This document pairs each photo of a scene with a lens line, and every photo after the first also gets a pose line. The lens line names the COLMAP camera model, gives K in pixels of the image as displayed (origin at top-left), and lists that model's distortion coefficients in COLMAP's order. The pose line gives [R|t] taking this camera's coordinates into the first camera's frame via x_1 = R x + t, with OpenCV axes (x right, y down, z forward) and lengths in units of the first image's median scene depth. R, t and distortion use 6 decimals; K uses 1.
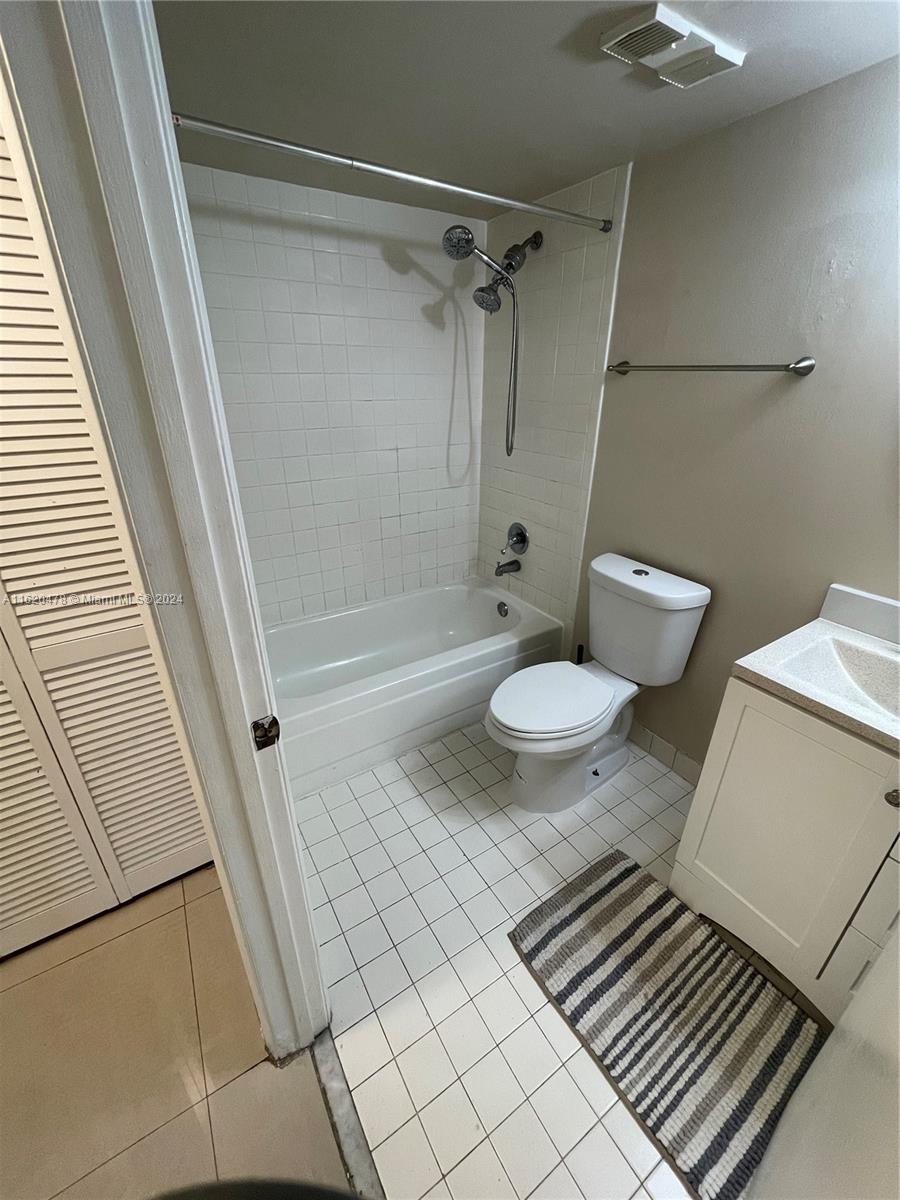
lens RADIAL K [[474.8, 0, 448.4], [0, 474.8, 597.8], [0, 0, 1]] dist [-0.001561, -0.000871]
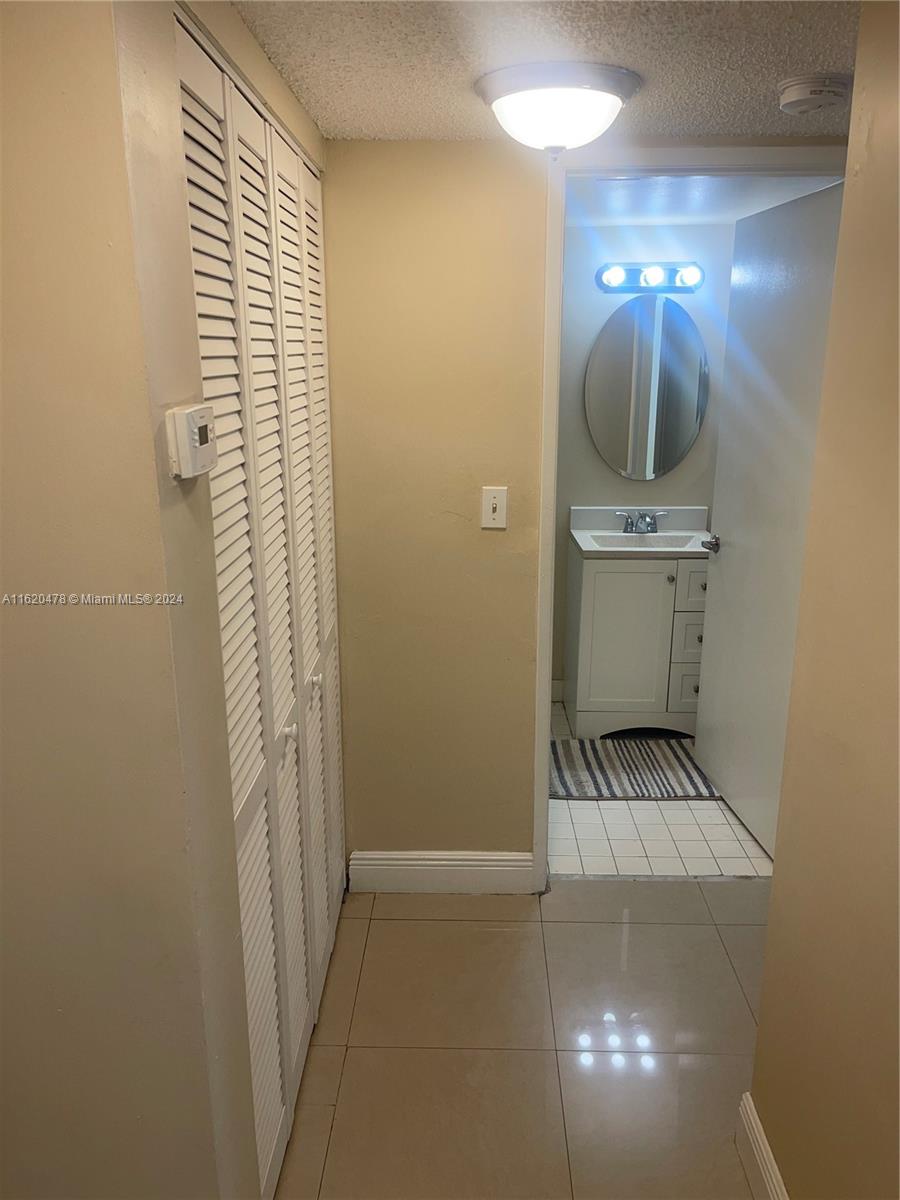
lens RADIAL K [[884.9, 0, 450.0], [0, 884.9, 600.0], [0, 0, 1]] dist [0.048498, 0.000072]
pose [[0.557833, -0.227957, 0.798034, -1.664799], [0.354239, 0.934953, 0.019451, 0.056729], [-0.750558, 0.271844, 0.602299, -0.370741]]
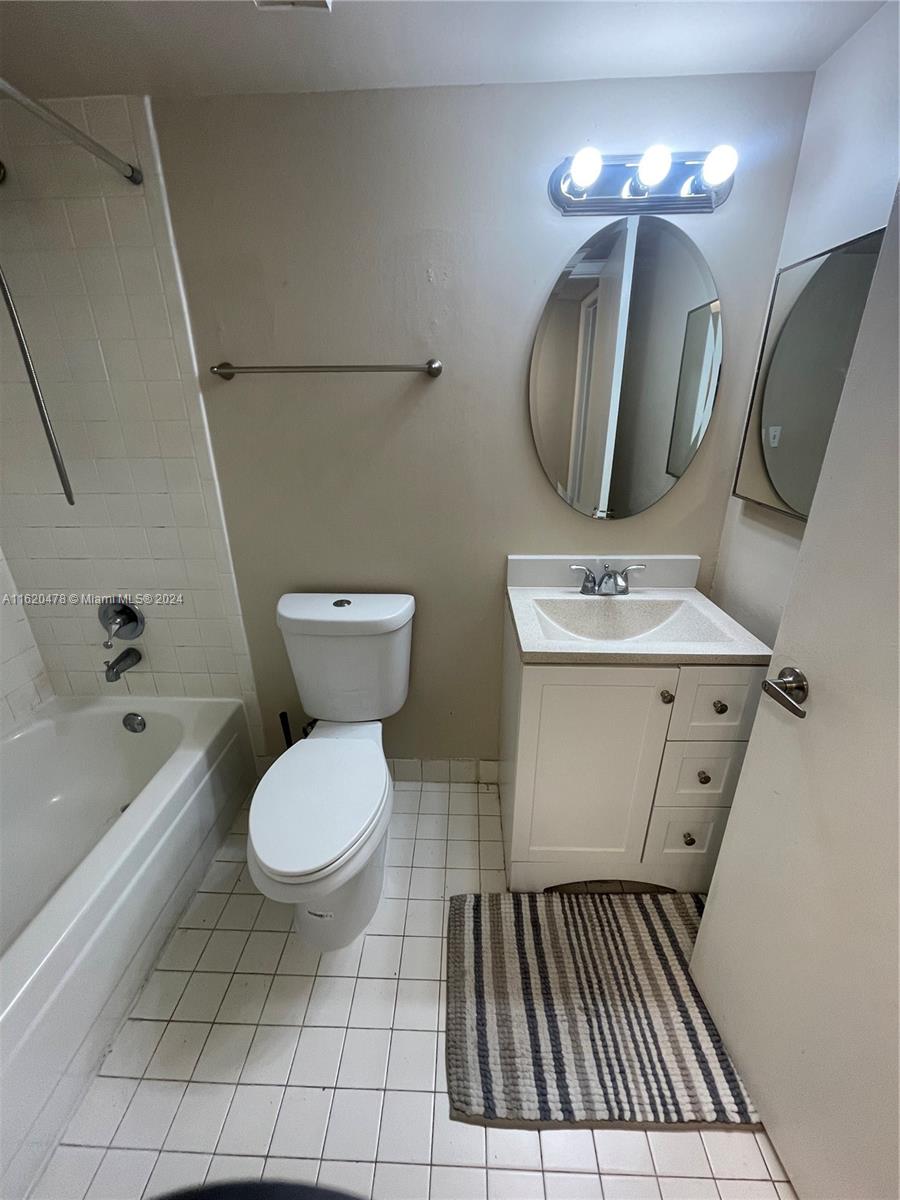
lens RADIAL K [[480.0, 0, 450.1], [0, 480.0, 597.2], [0, 0, 1]] dist [-0.000553, -0.000362]
pose [[0.567810, -0.315068, 0.760476, -0.166853], [0.356618, 0.926805, 0.117710, -0.109214], [-0.741900, 0.204363, 0.638608, 0.331165]]
